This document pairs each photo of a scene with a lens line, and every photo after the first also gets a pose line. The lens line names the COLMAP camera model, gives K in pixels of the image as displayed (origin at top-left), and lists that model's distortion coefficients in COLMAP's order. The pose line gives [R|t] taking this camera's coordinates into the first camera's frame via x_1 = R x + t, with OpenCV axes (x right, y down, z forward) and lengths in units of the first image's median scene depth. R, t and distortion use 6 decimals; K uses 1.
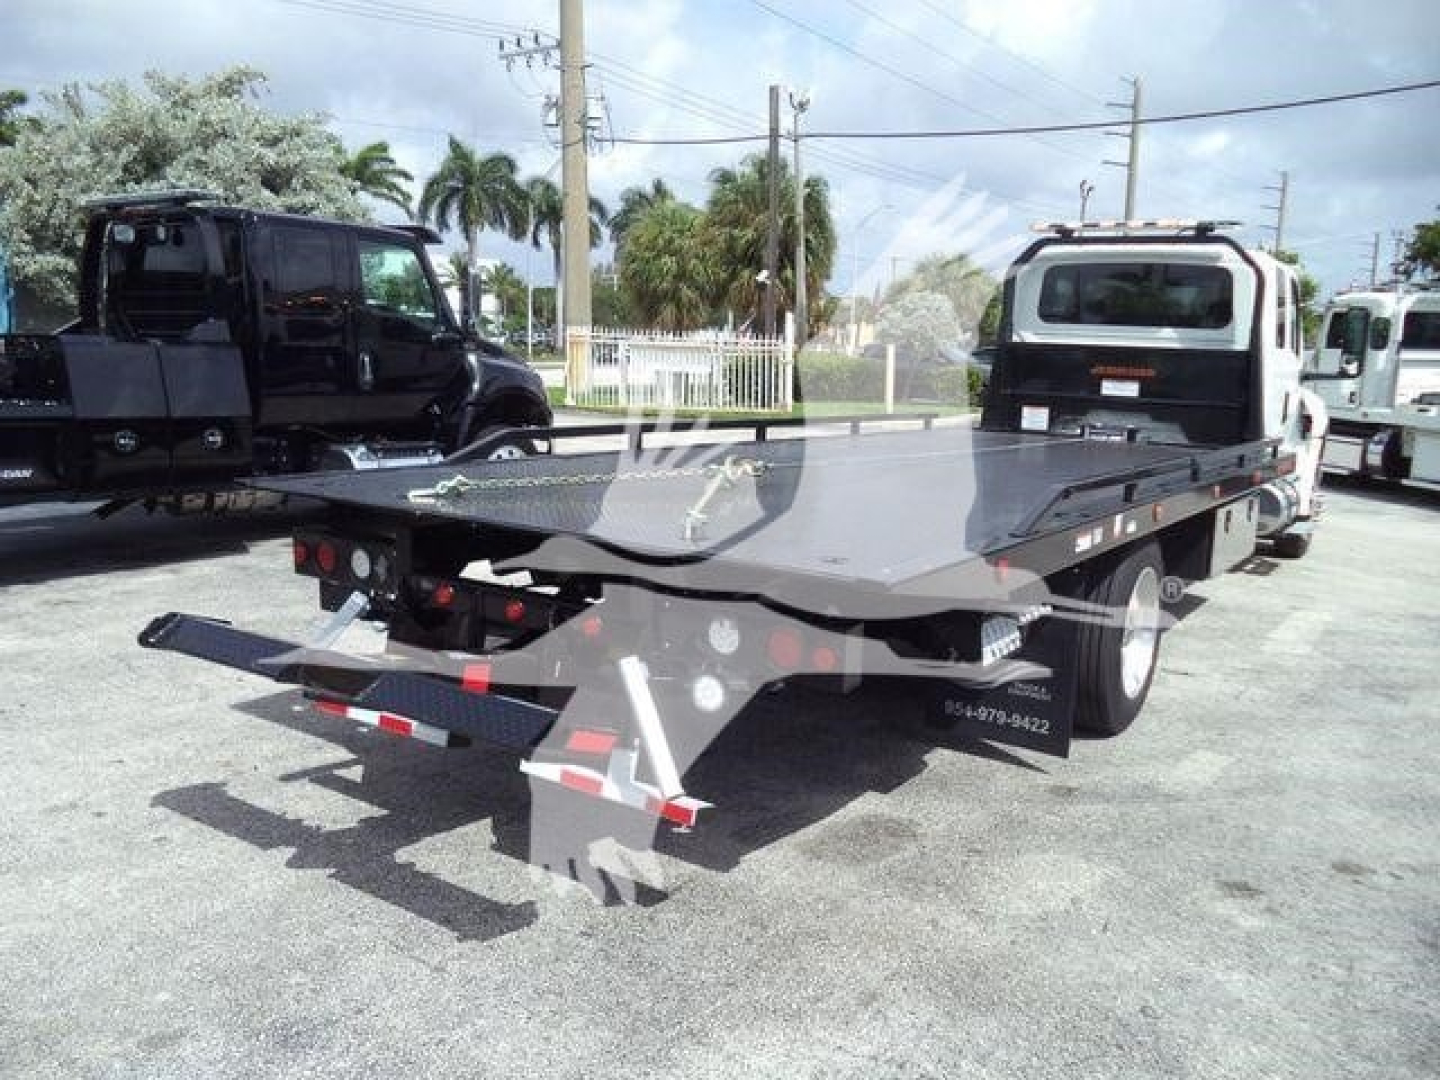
lens RADIAL K [[1175.4, 0, 726.4], [0, 1175.4, 546.1], [0, 0, 1]] dist [-0.051635, 0.014077]
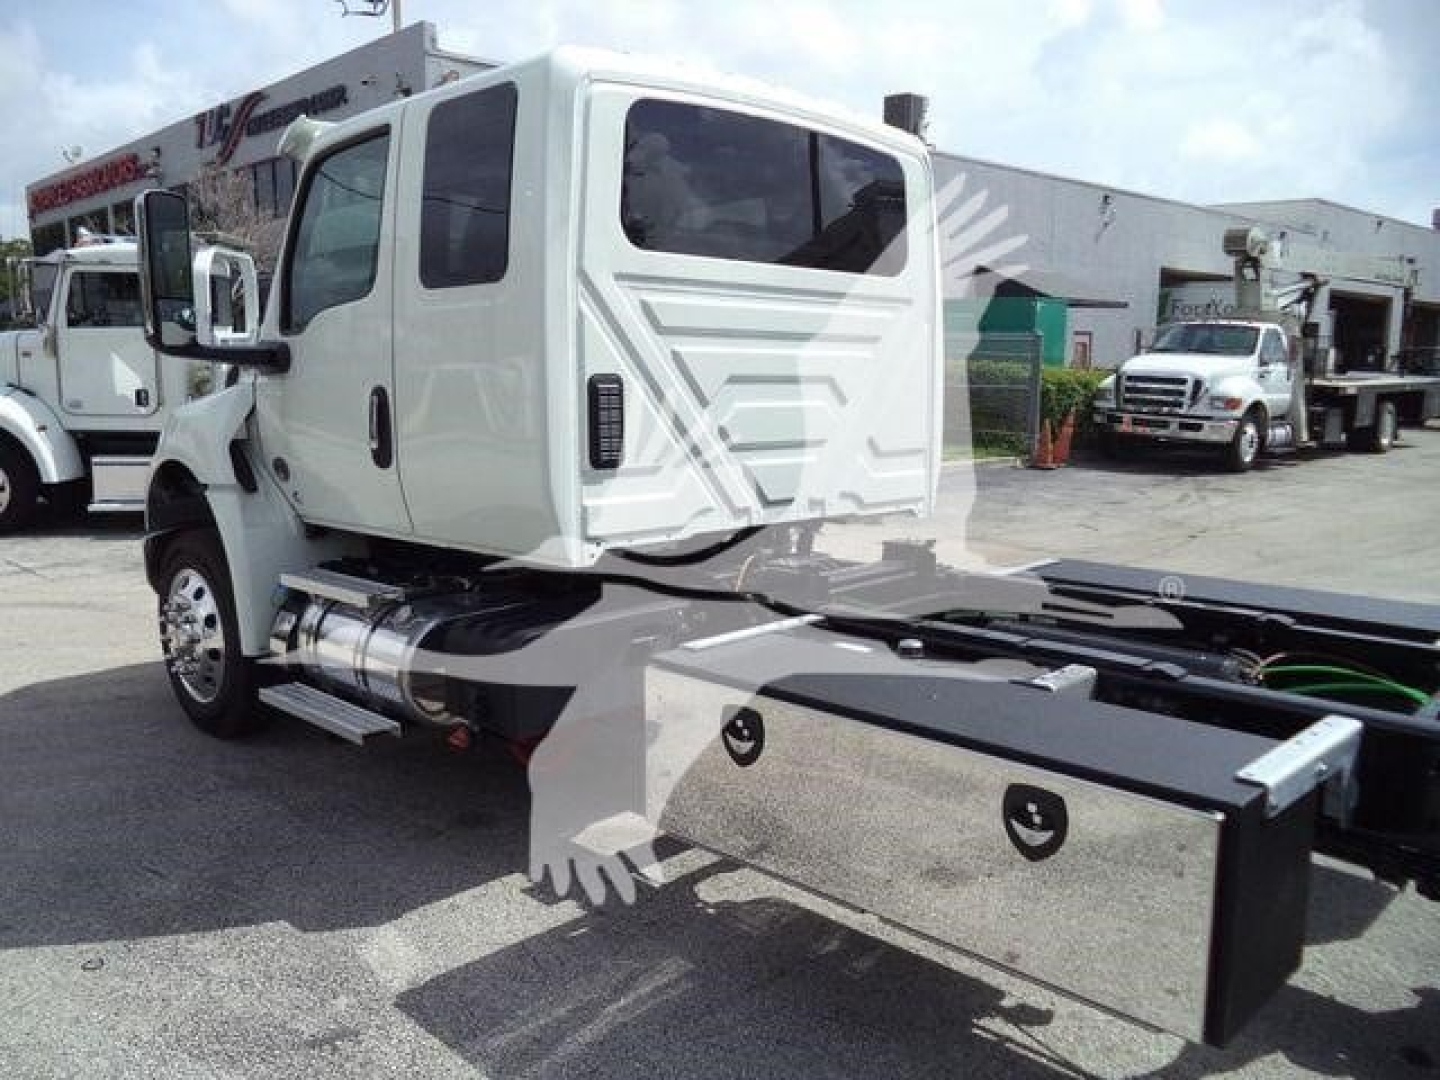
lens RADIAL K [[1175.4, 0, 714.6], [0, 1175.4, 538.4], [0, 0, 1]] dist [-0.051635, 0.014077]
pose [[0.189554, -0.179413, 0.965340, -0.067896], [0.172848, 0.973907, 0.147065, -0.093265], [-0.966537, 0.138980, 0.215619, 0.557389]]
